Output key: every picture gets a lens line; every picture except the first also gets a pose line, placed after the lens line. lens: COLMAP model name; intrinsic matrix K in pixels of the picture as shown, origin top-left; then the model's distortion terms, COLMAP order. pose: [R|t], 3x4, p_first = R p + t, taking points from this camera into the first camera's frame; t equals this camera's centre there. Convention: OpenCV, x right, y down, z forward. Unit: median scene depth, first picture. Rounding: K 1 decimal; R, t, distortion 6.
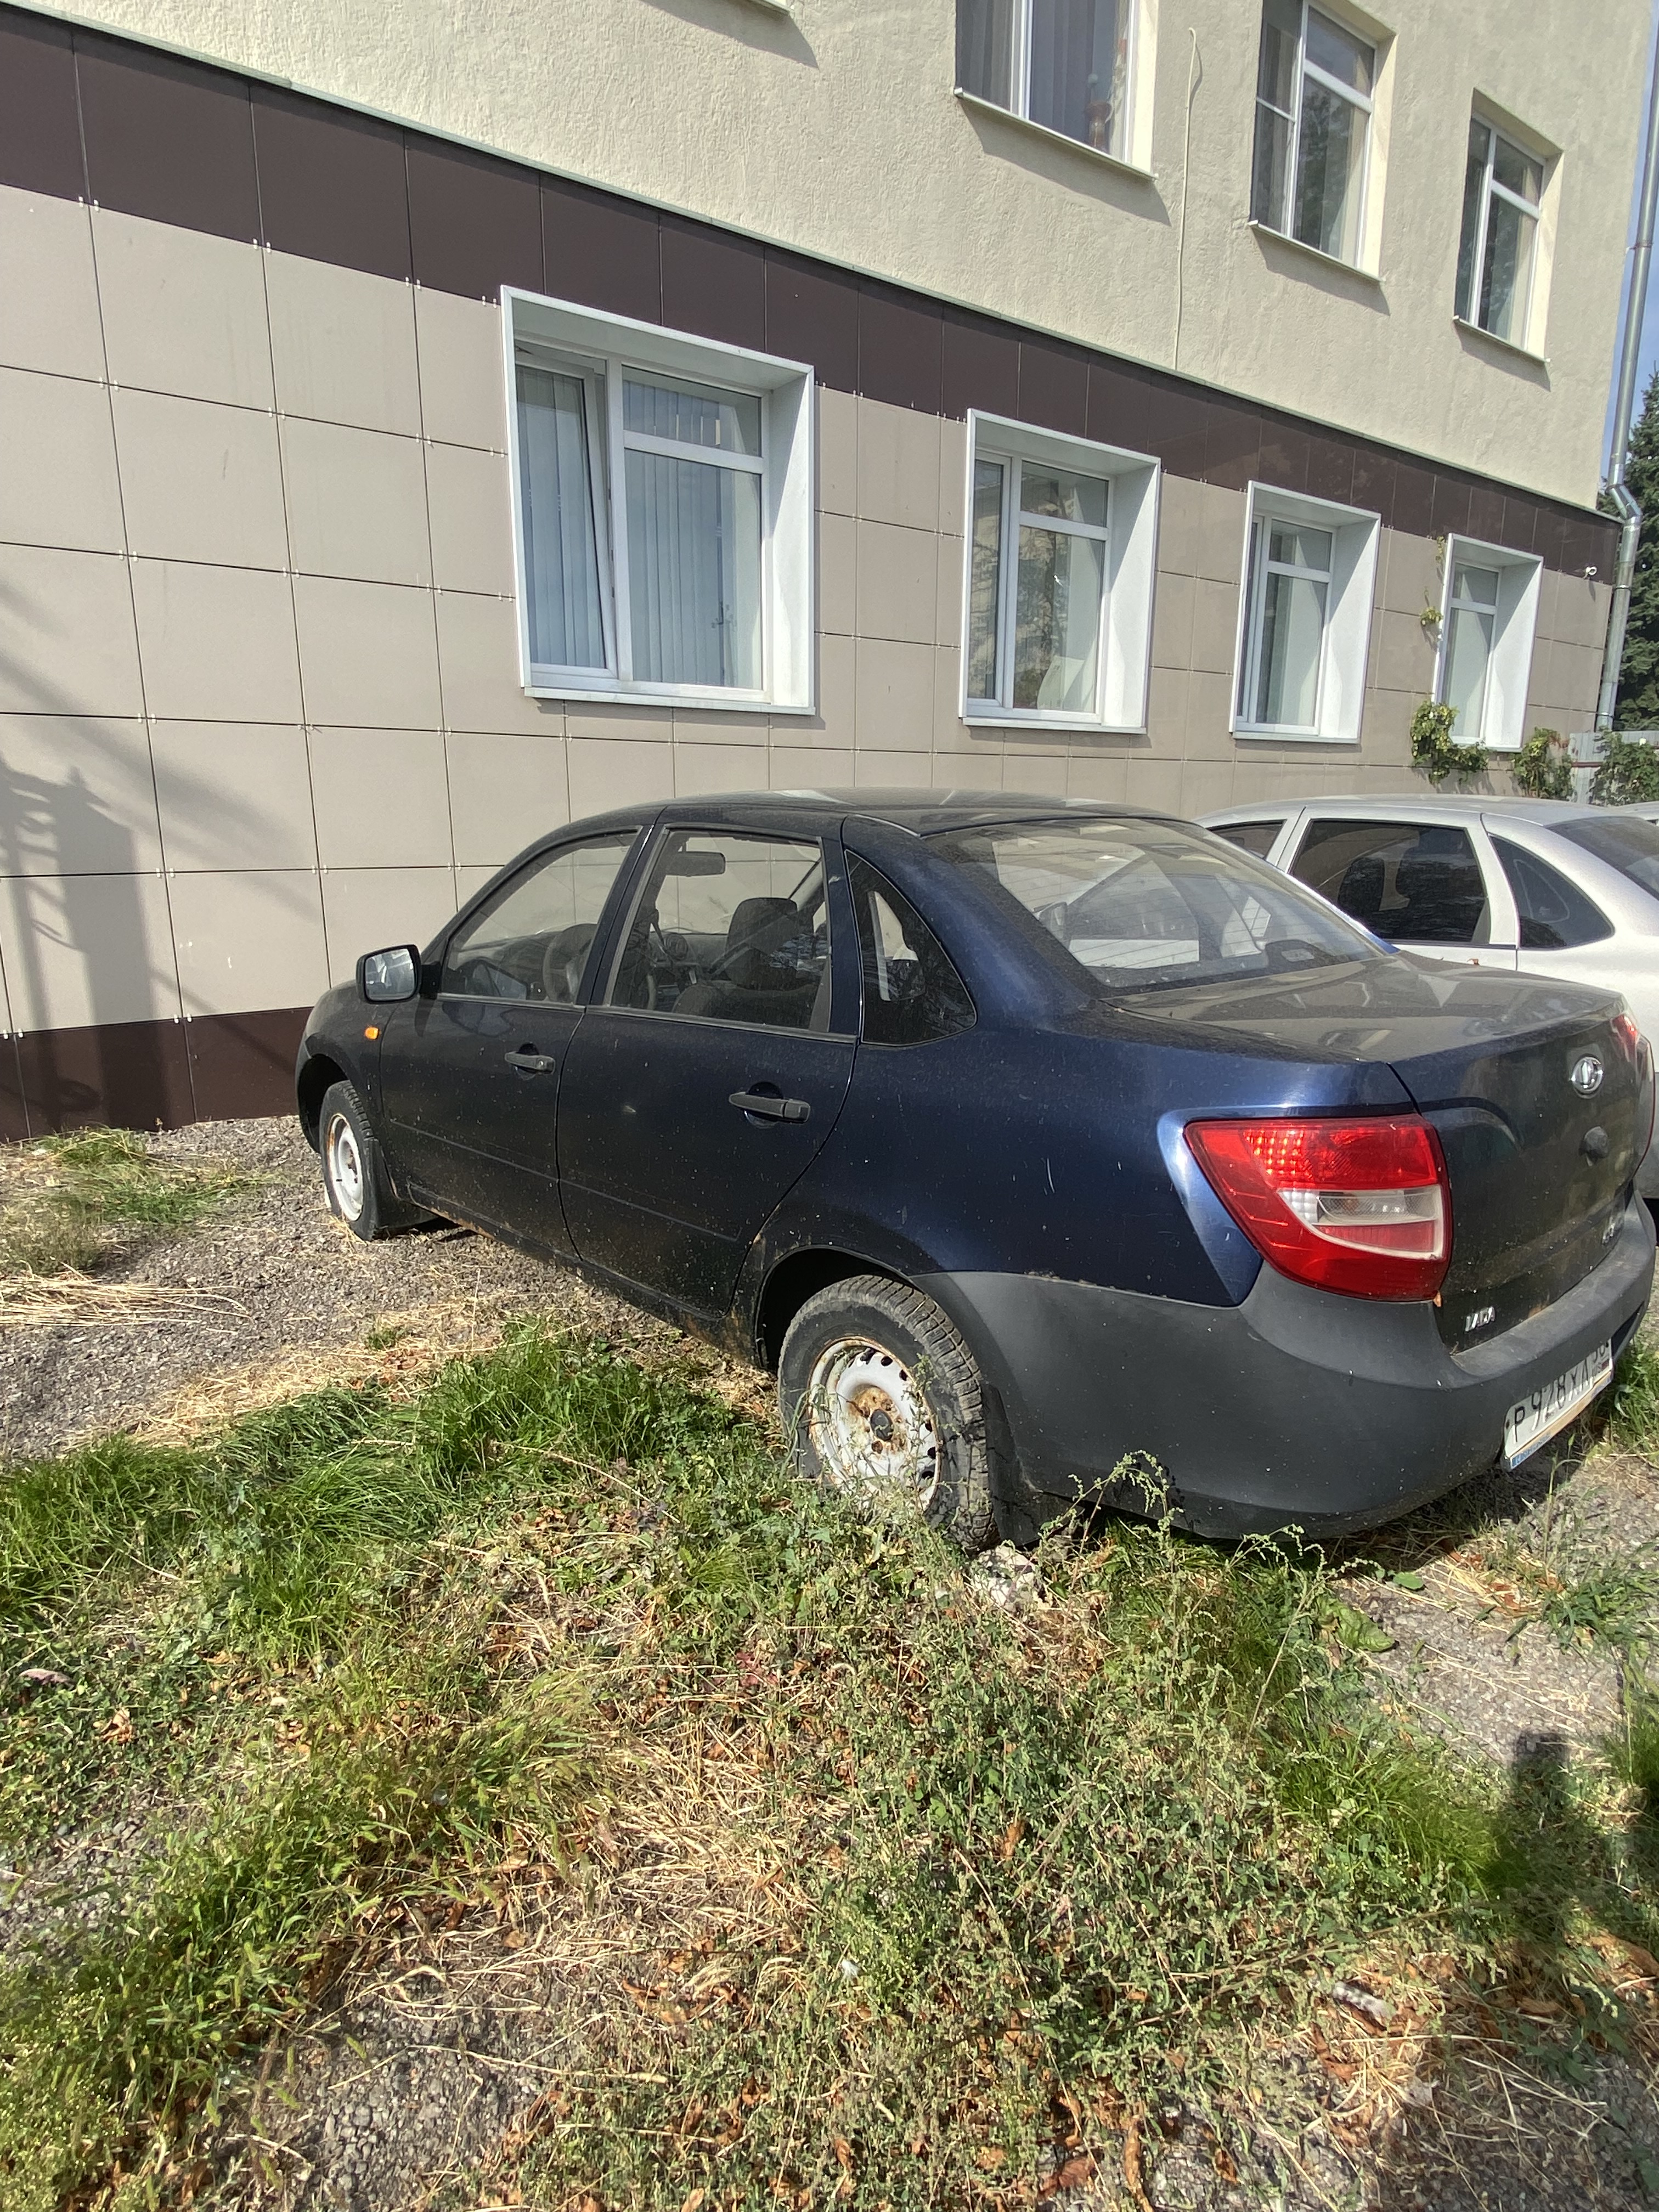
lens RADIAL K [[1197.2, 0, 818.0], [0, 1197.2, 1114.0], [0, 0, 1]] dist [-0.019488, 0.000350]
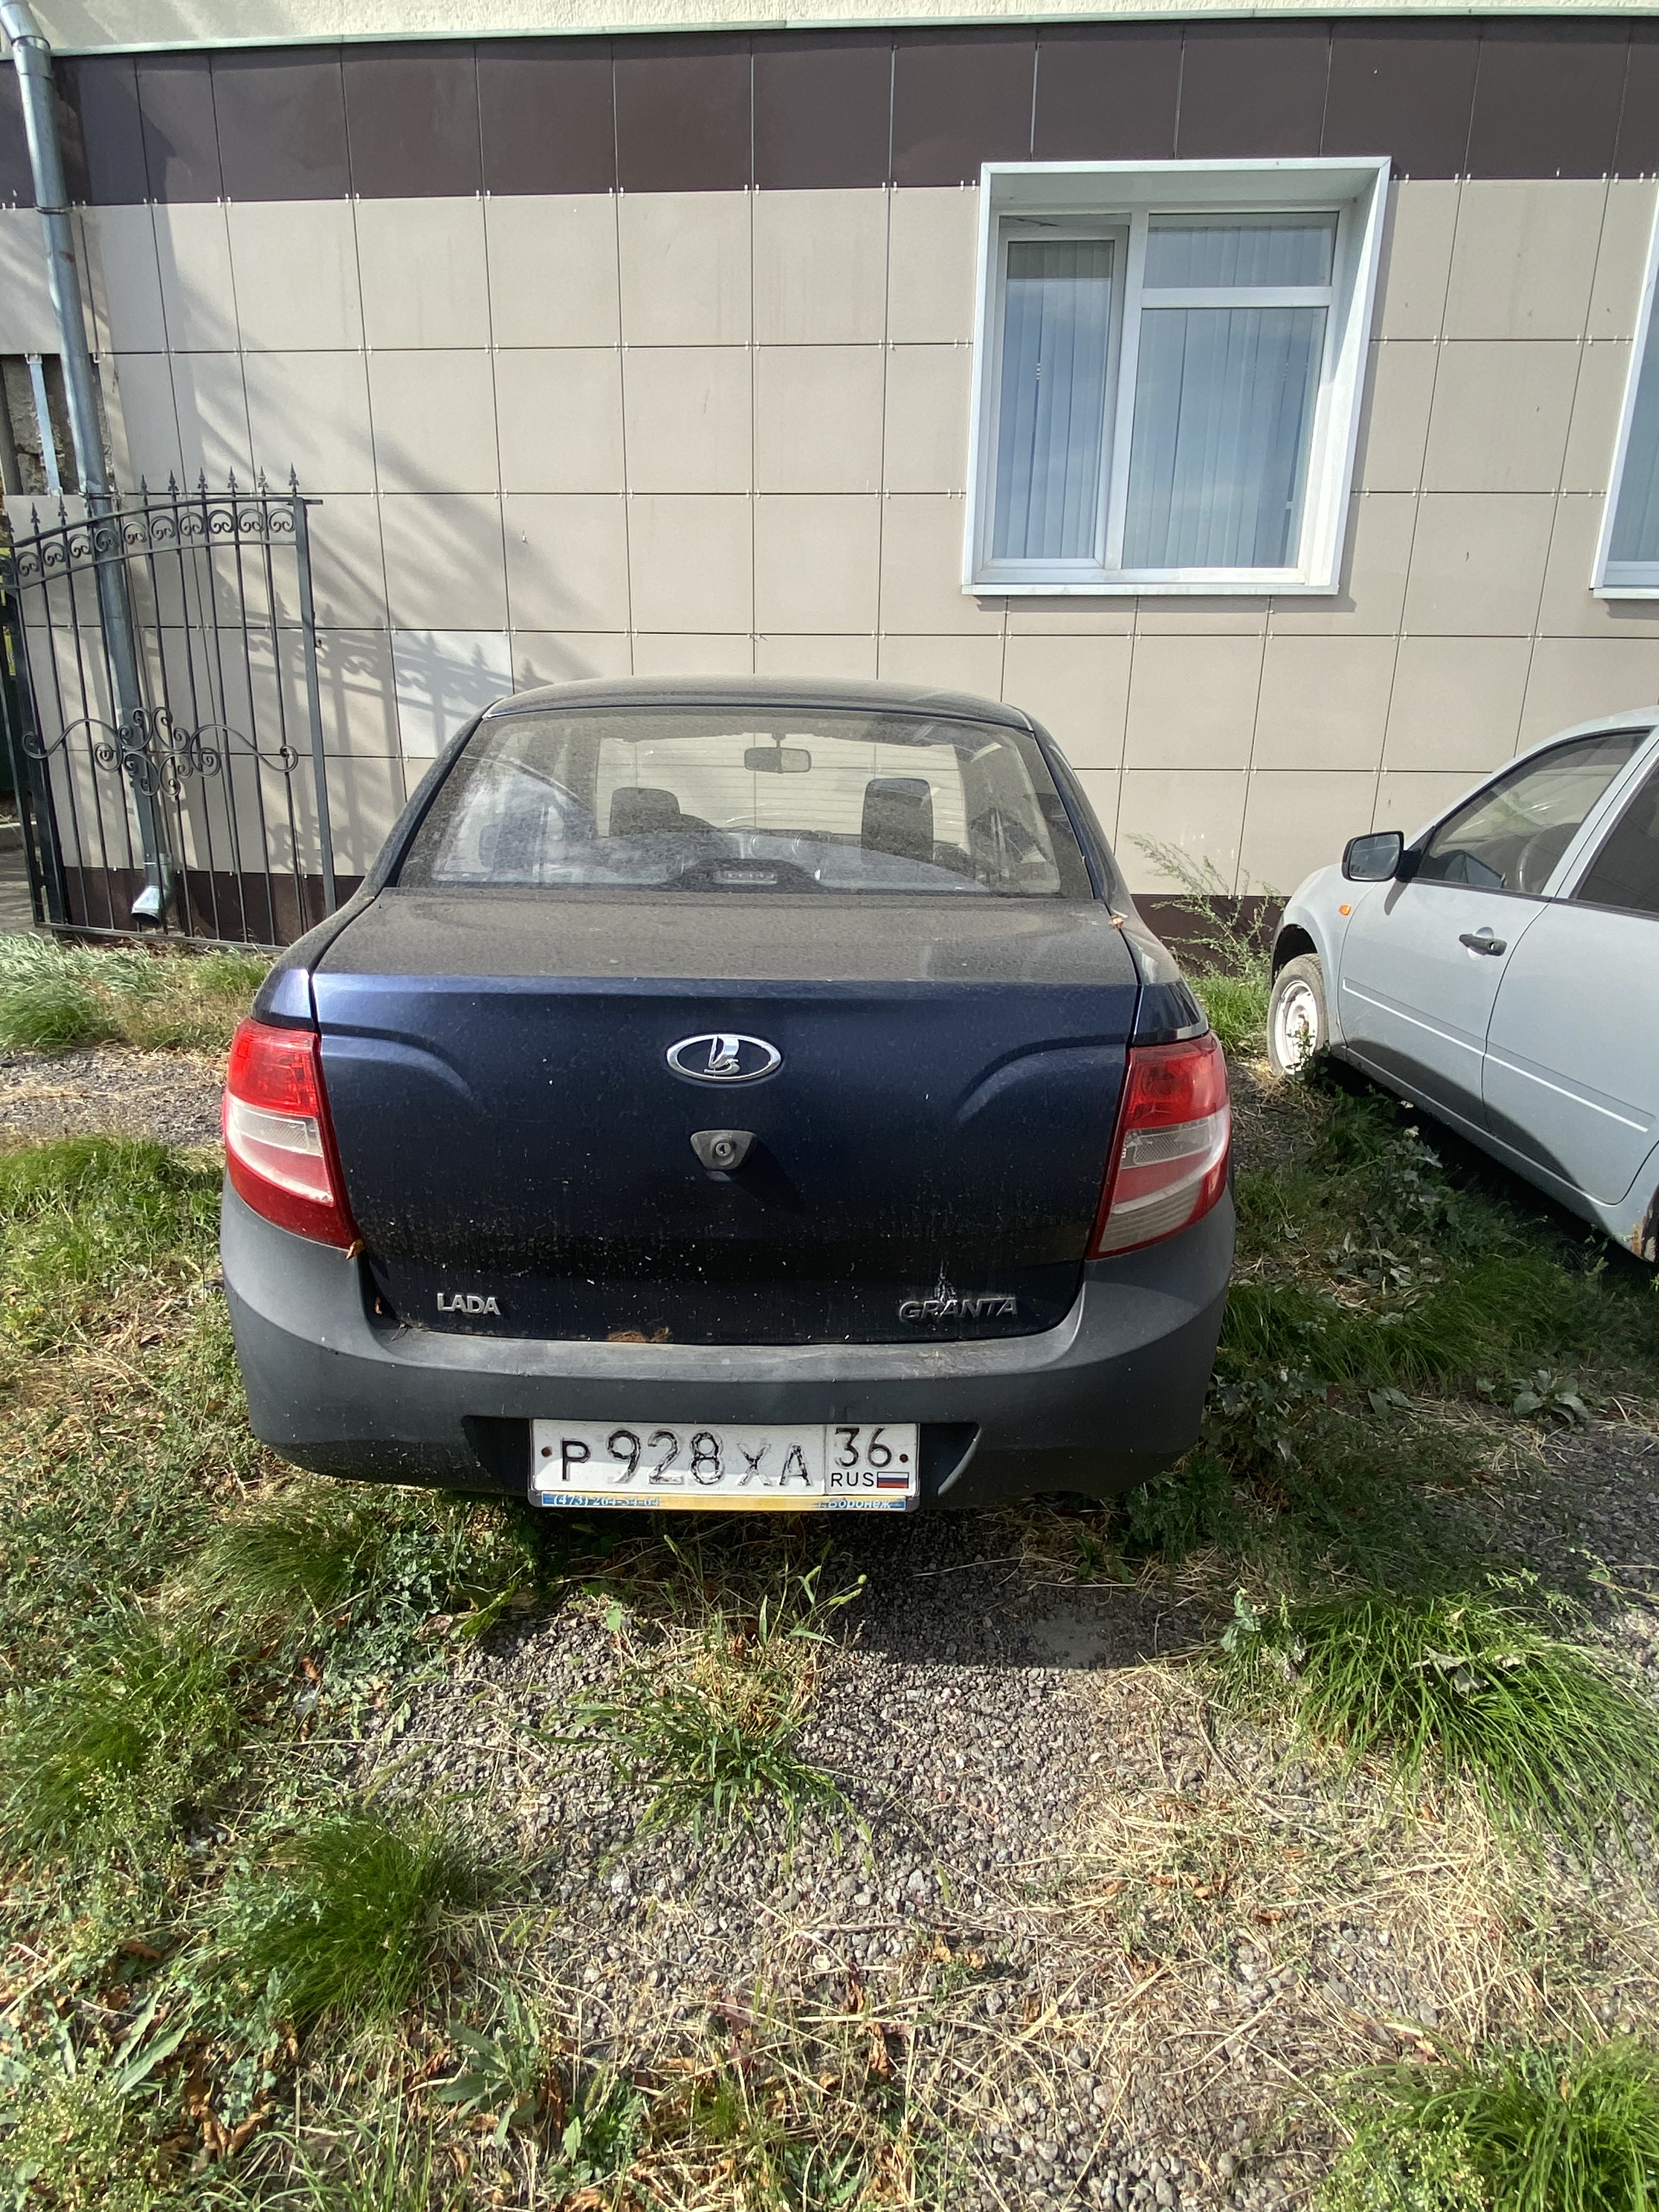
lens RADIAL K [[1197.2, 0, 815.8], [0, 1197.2, 1107.8], [0, 0, 1]] dist [-0.019488, 0.000350]
pose [[0.783752, 0.183319, -0.593403, 0.300544], [-0.144808, 0.983051, 0.112434, -0.021365], [0.603956, -0.002191, 0.797014, 0.121147]]
